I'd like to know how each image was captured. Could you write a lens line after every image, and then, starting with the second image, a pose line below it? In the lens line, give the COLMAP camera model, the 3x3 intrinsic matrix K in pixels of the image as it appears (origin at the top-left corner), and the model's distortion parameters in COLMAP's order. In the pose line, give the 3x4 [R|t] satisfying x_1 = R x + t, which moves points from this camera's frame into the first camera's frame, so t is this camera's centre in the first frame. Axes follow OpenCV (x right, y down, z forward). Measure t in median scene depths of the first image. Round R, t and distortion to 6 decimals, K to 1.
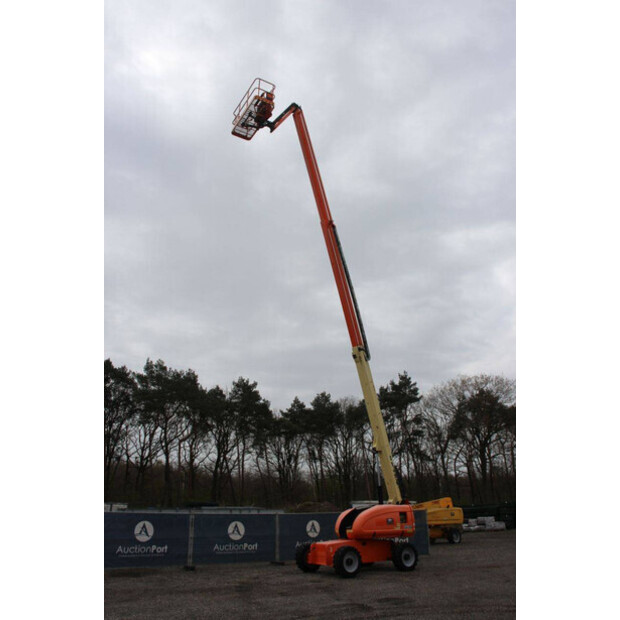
lens RADIAL K [[511.4, 0, 310.0], [0, 511.4, 310.0], [0, 0, 1]] dist [-0.165610, 0.153812]
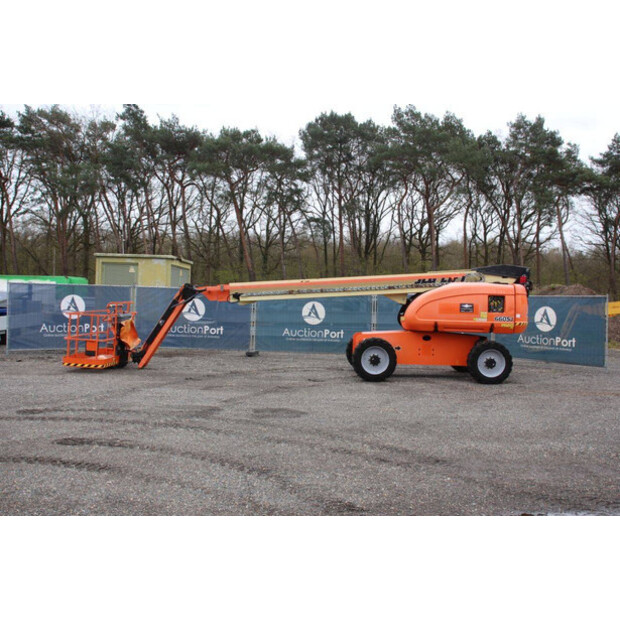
lens RADIAL K [[655.6, 0, 310.0], [0, 655.6, 310.0], [0, 0, 1]] dist [-0.133566, 0.329874]
pose [[0.824221, 0.042734, -0.564653, 0.350951], [0.180613, 0.925229, 0.333663, 0.086093], [0.536692, -0.376996, 0.754875, 0.199732]]
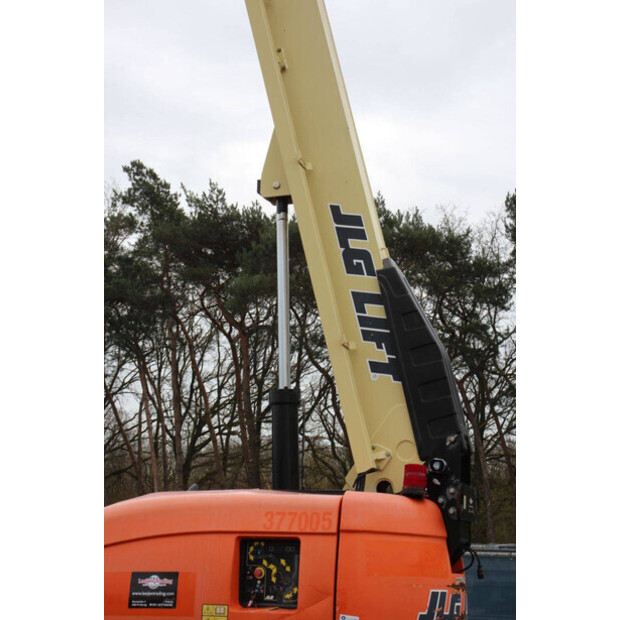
lens RADIAL K [[1320.5, 0, 310.0], [0, 1320.5, 310.0], [0, 0, 1]] dist [0.347611, 0.134445]
pose [[0.629419, -0.126282, -0.766736, 0.411792], [0.264639, 0.962559, 0.058709, 0.244139], [0.730615, -0.239861, 0.639272, 0.585332]]
